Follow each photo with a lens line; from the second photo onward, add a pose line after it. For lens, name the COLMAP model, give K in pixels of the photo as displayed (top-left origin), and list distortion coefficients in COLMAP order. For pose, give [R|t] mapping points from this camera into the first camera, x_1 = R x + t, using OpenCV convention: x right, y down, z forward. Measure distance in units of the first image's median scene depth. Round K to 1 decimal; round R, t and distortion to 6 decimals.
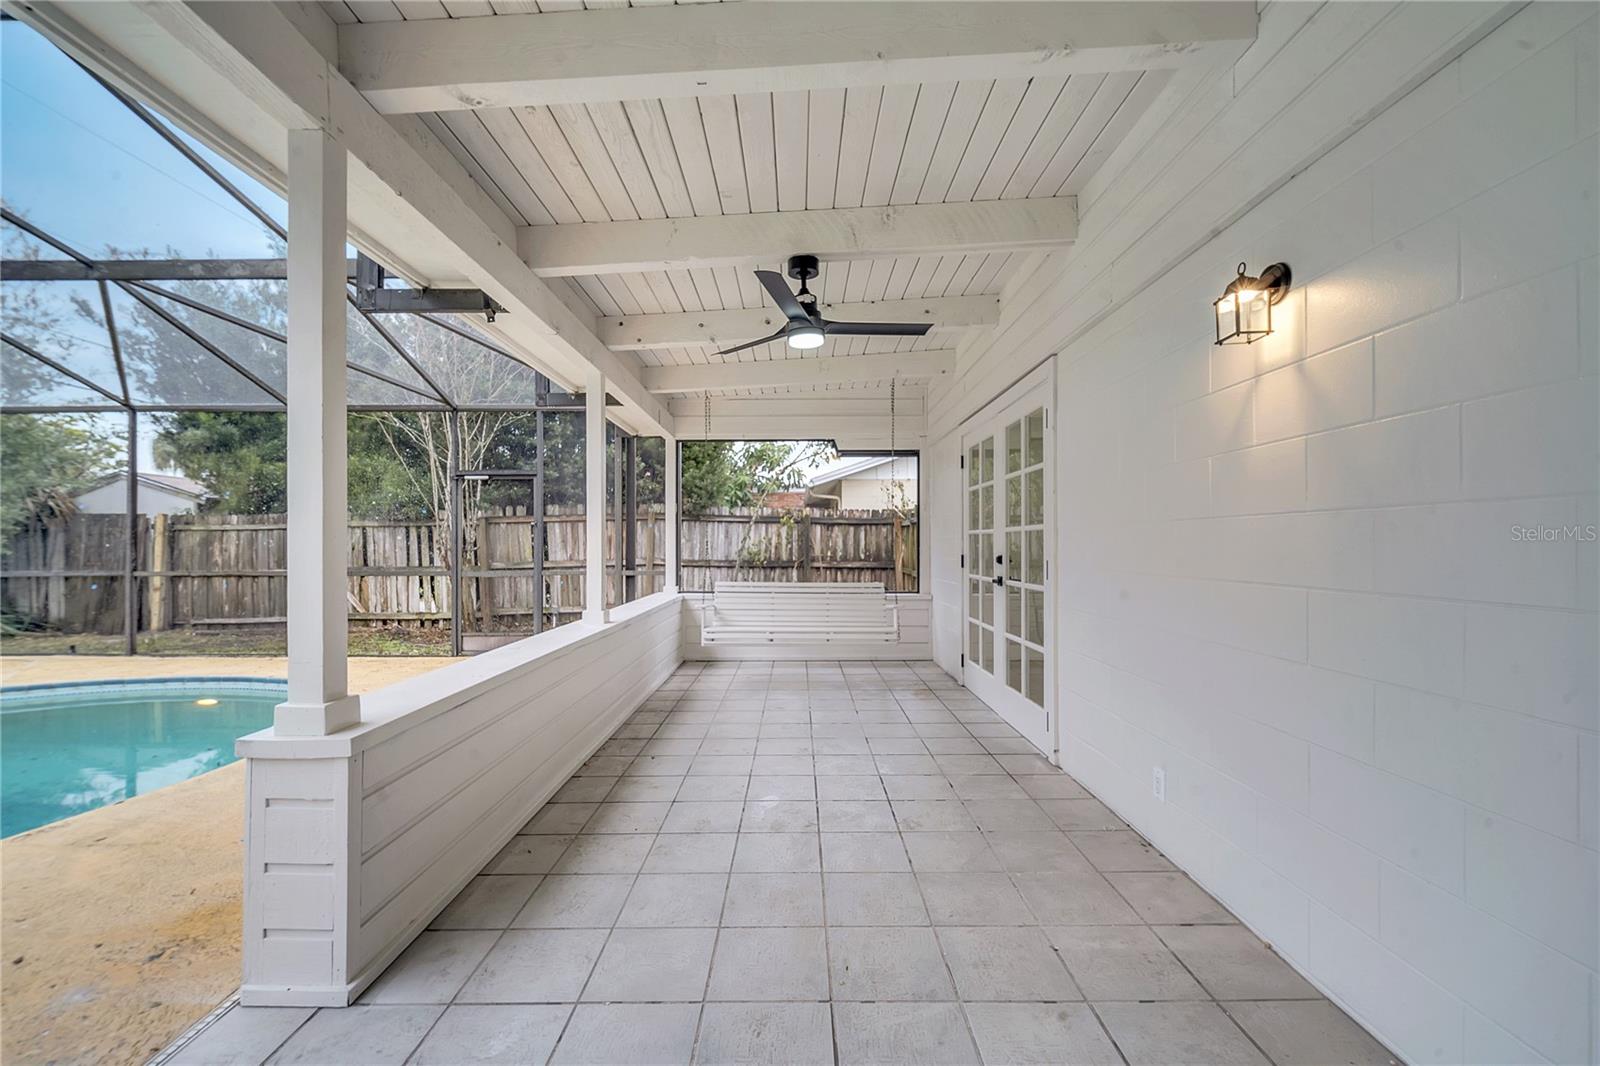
lens RADIAL K [[653.9, 0, 795.2], [0, 653.9, 546.7], [0, 0, 1]] dist [-0.001659, -0.000540]
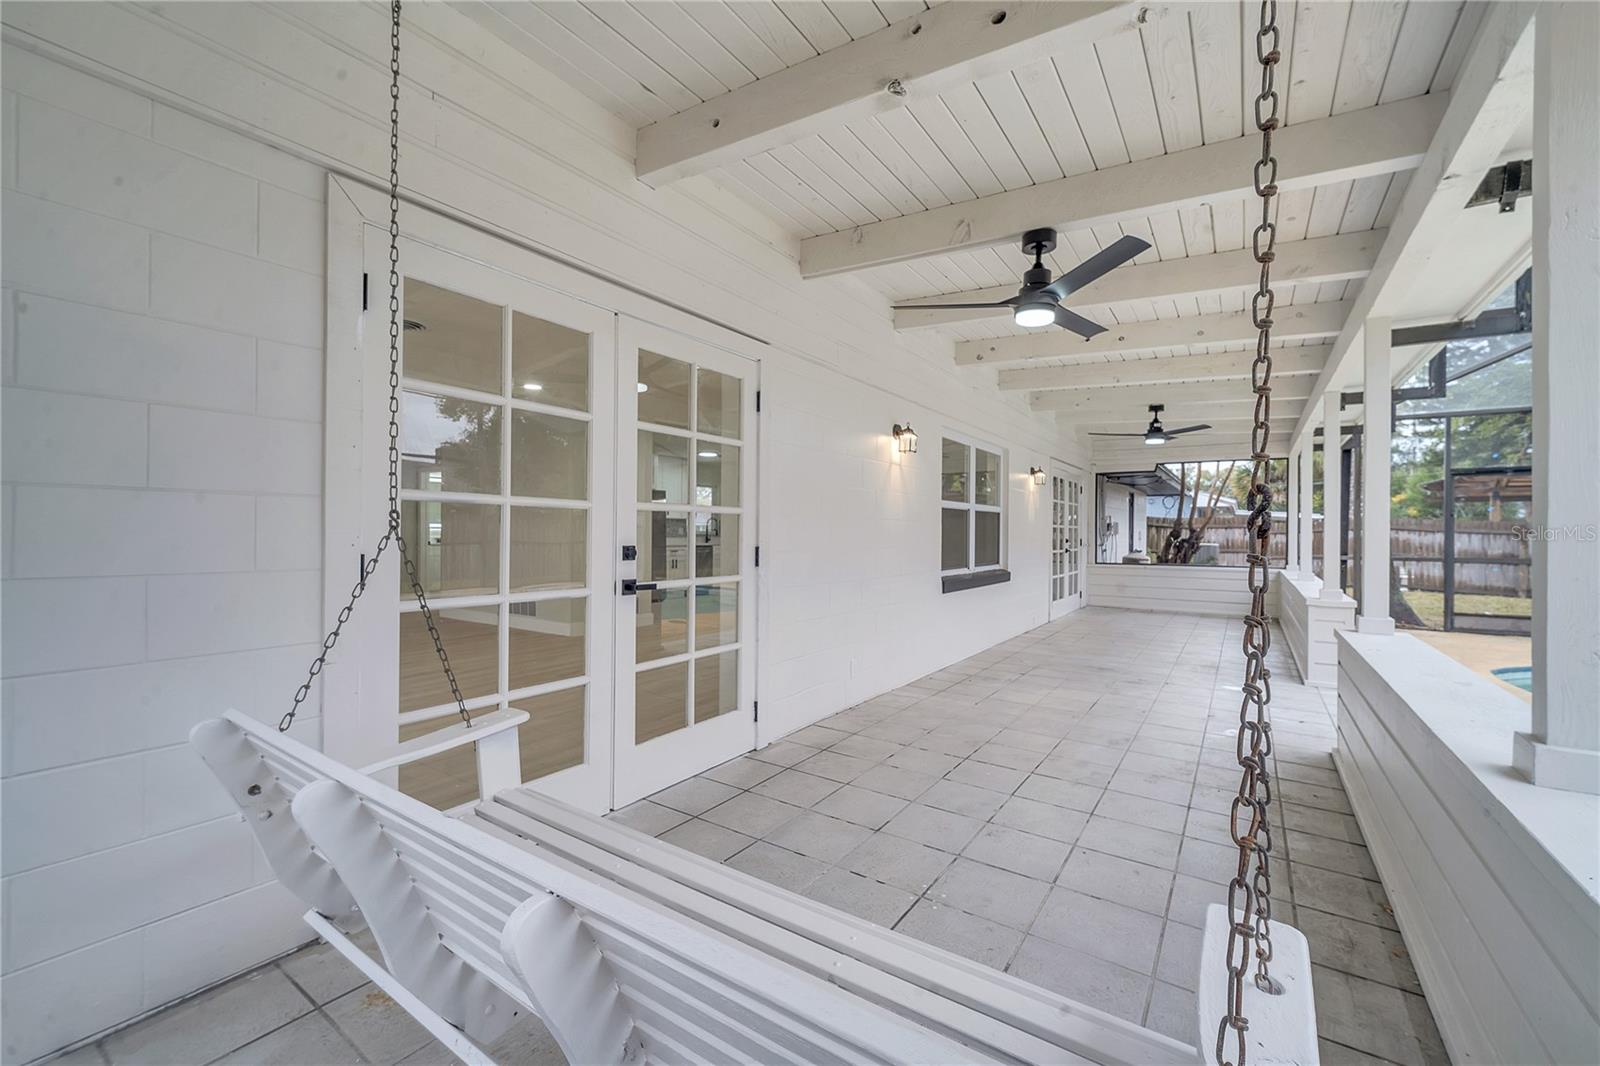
lens RADIAL K [[673.9, 0, 800.0], [0, 673.9, 533.0], [0, 0, 1]] dist [-0.011385, -0.000316]
pose [[-0.835210, -0.006857, 0.549889, -0.247935], [-0.004809, 0.999975, 0.005165, 0.000364], [-0.549910, 0.001669, -0.835222, 2.119667]]
